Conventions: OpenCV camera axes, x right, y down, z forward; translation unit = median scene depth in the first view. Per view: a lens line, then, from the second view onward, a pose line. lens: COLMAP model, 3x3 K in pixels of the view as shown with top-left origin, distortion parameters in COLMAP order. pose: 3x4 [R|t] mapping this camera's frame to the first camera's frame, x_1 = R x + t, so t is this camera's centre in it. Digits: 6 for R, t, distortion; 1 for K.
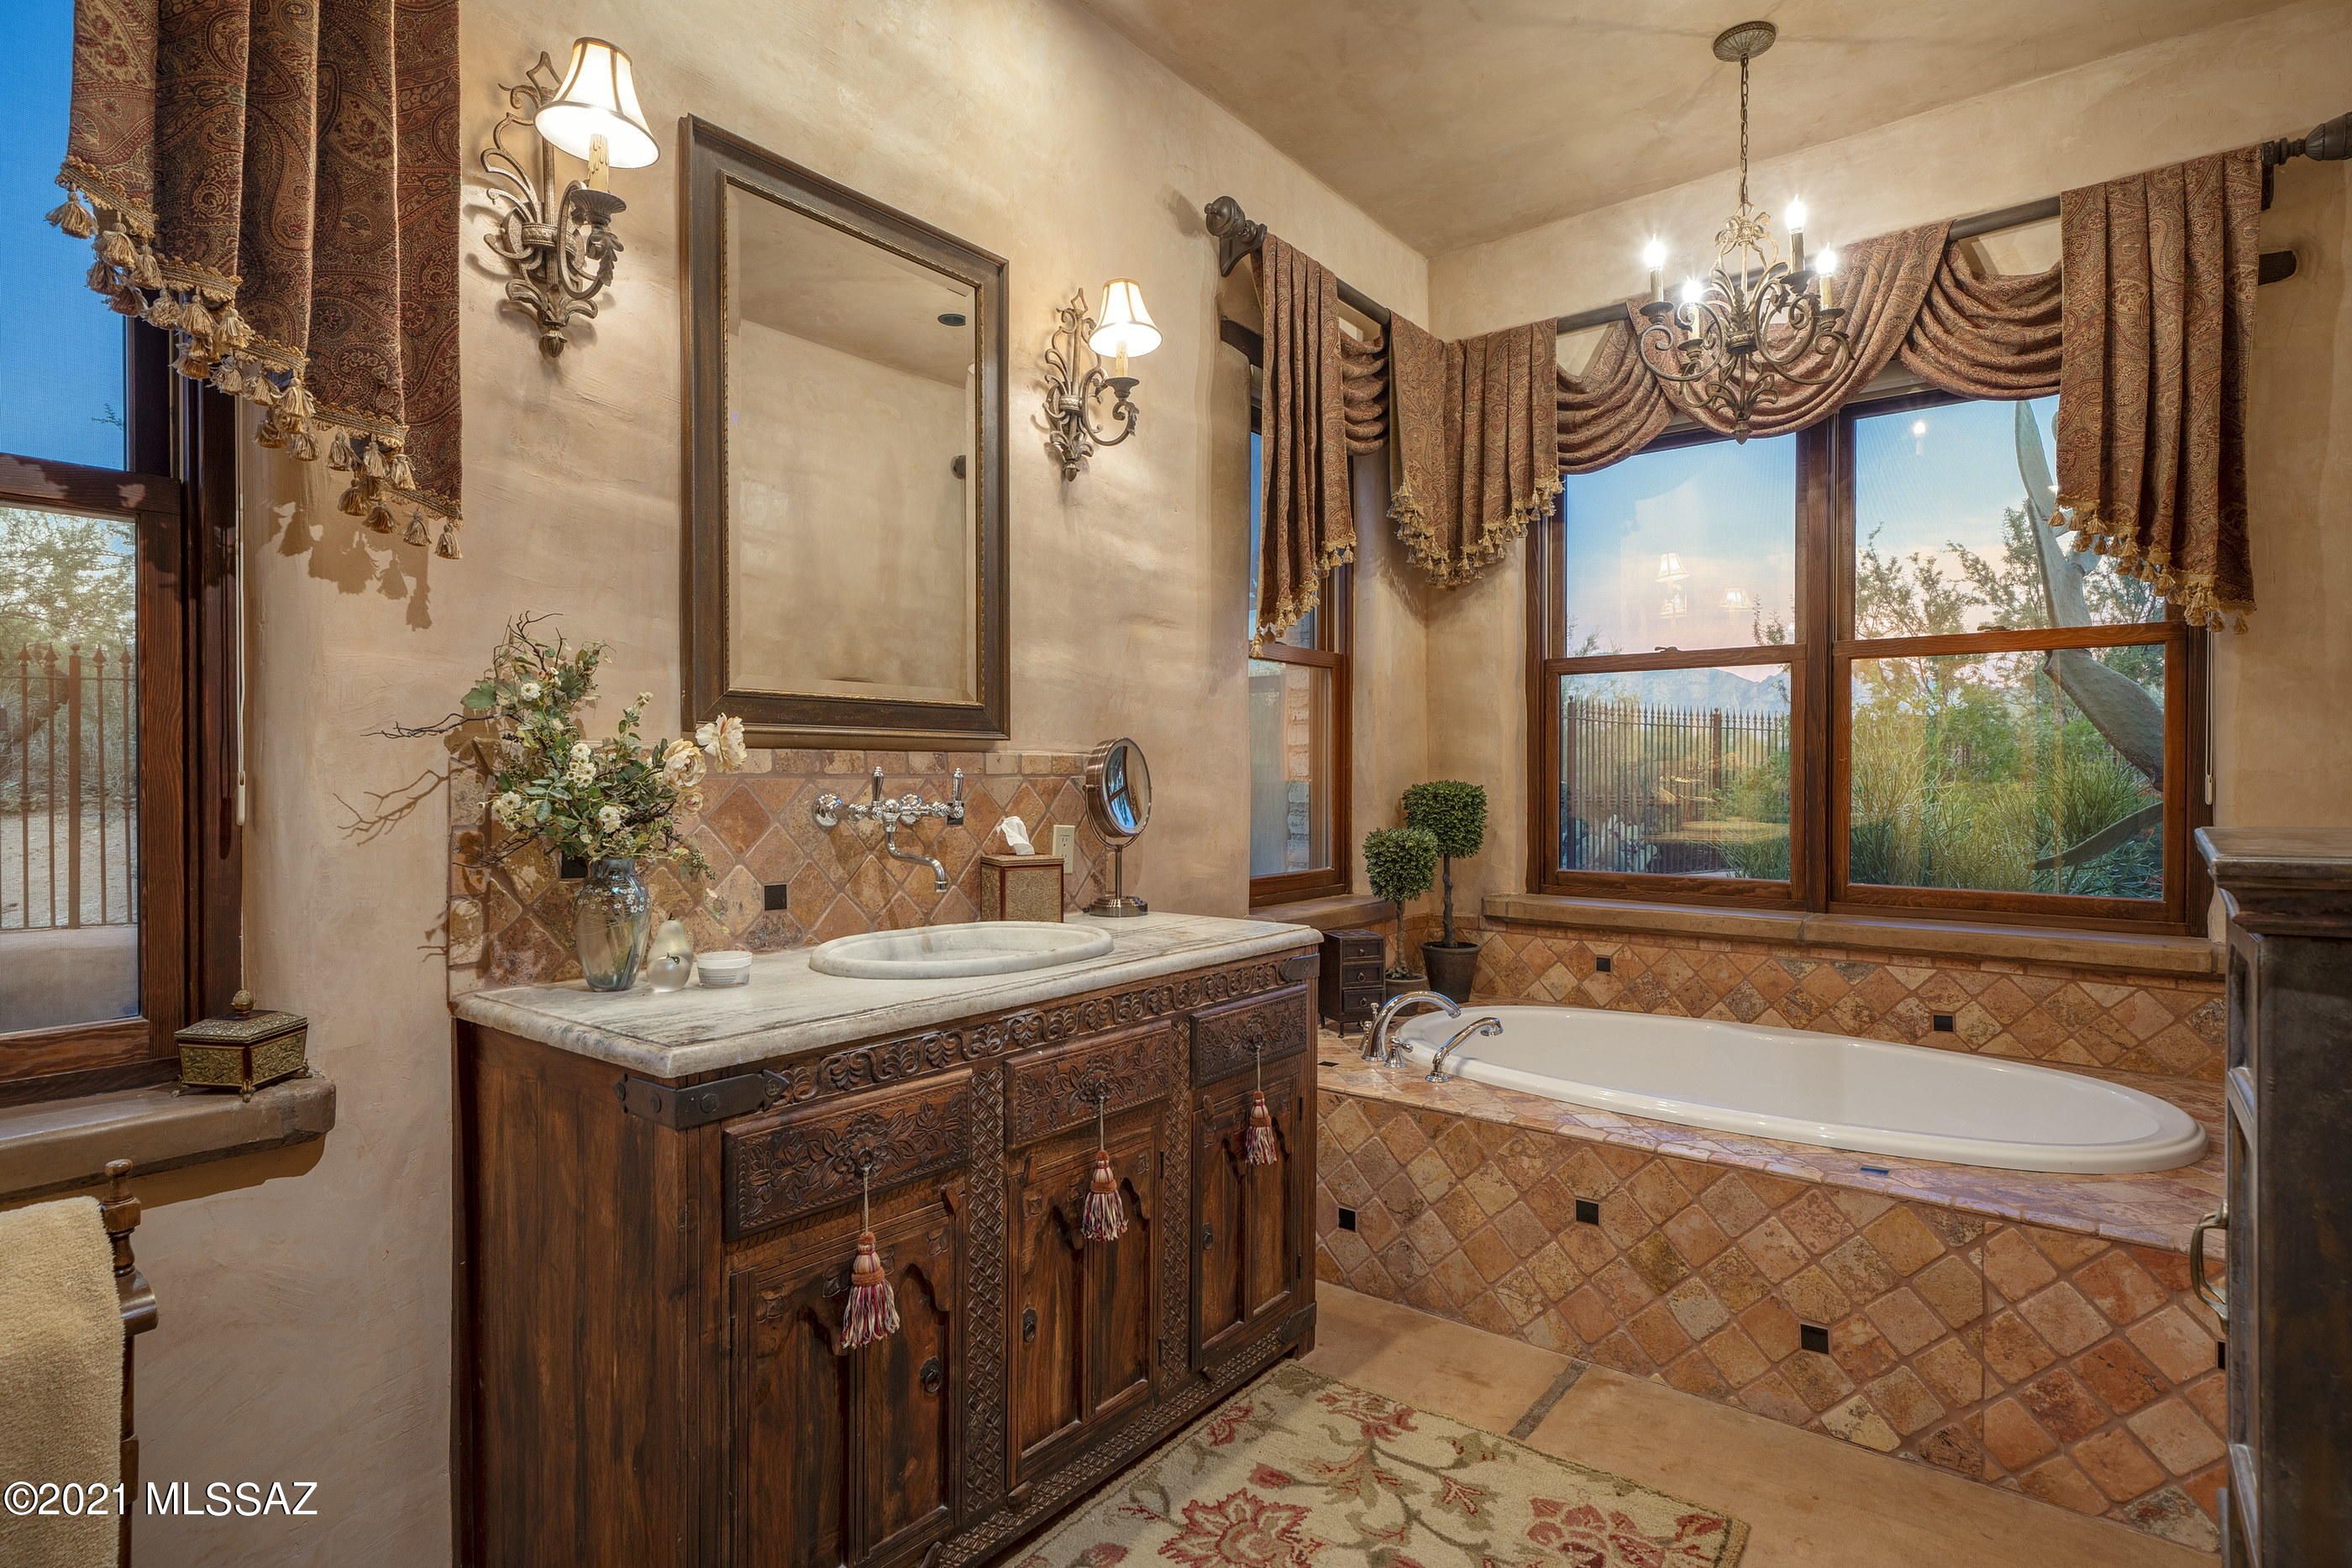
lens RADIAL K [[1180.1, 0, 1178.2], [0, 1180.1, 780.5], [0, 0, 1]] dist [-0.000369, 0.000253]
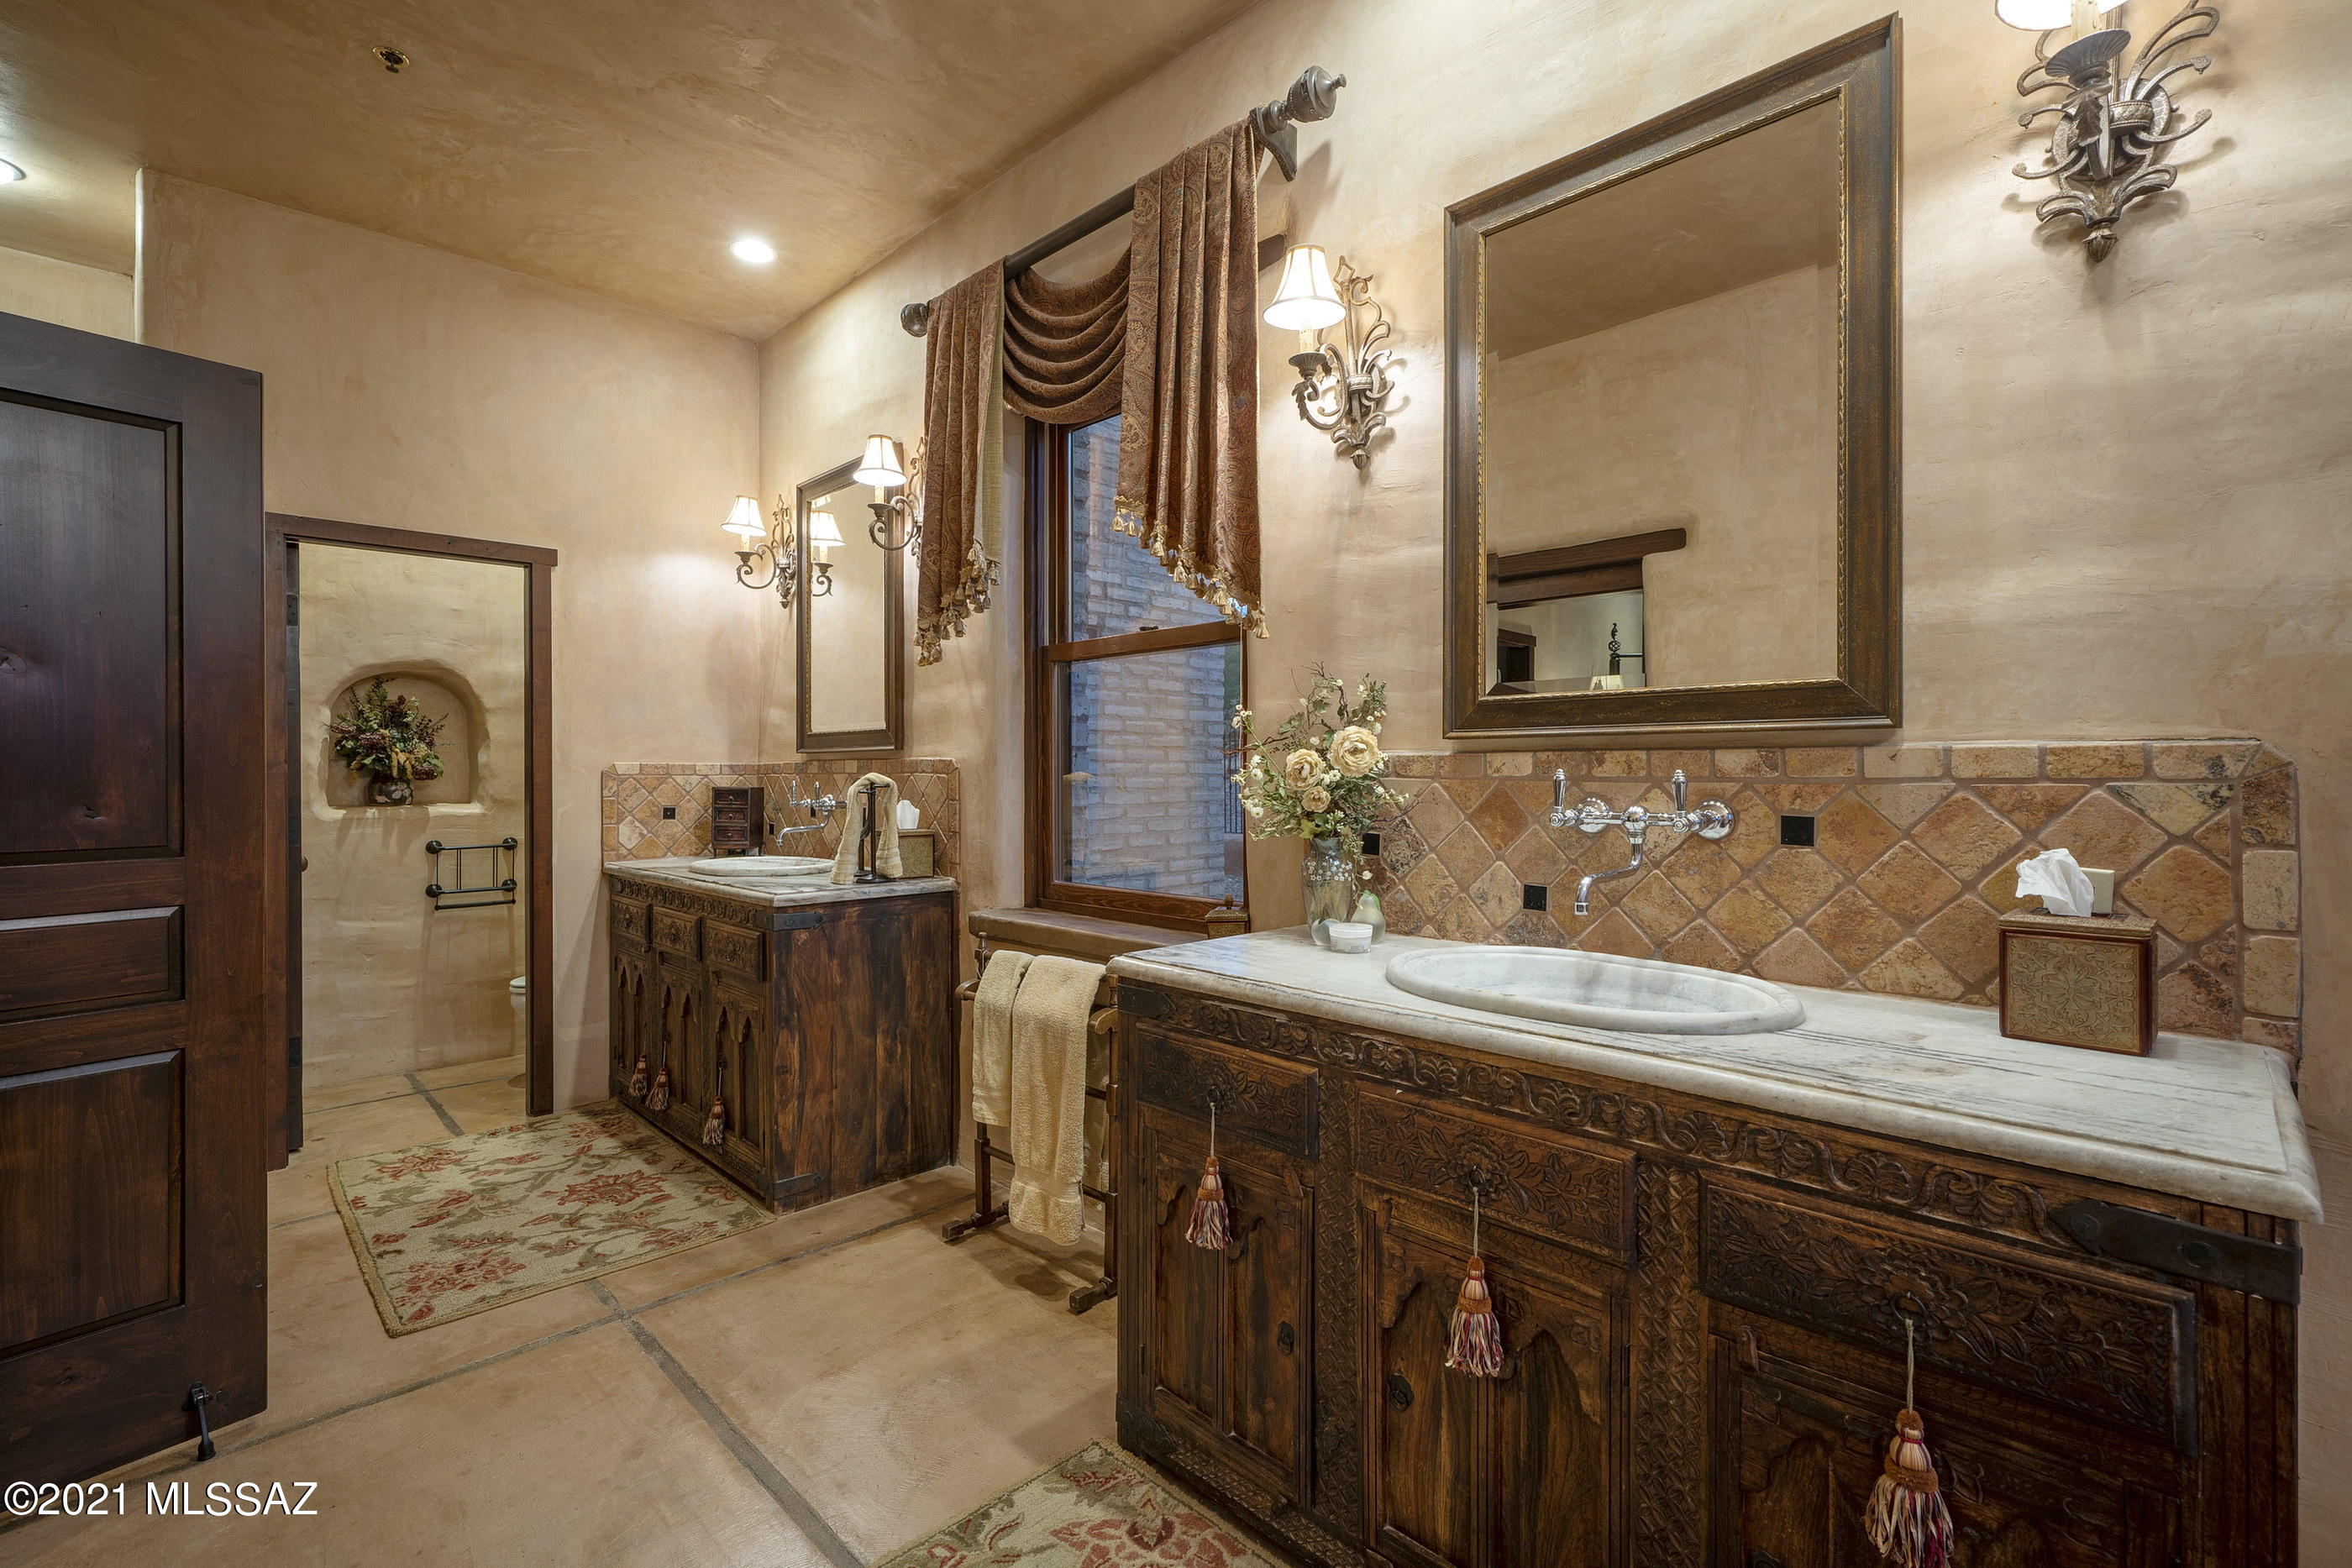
lens RADIAL K [[1062.0, 0, 1153.2], [0, 1062.0, 784.3], [0, 0, 1]] dist [-0.002106, 0.001005]
pose [[-0.149408, 0.007041, -0.988751, 0.619741], [-0.008863, 0.999925, 0.008460, -0.003910], [0.988736, 0.010028, -0.149335, 0.817919]]
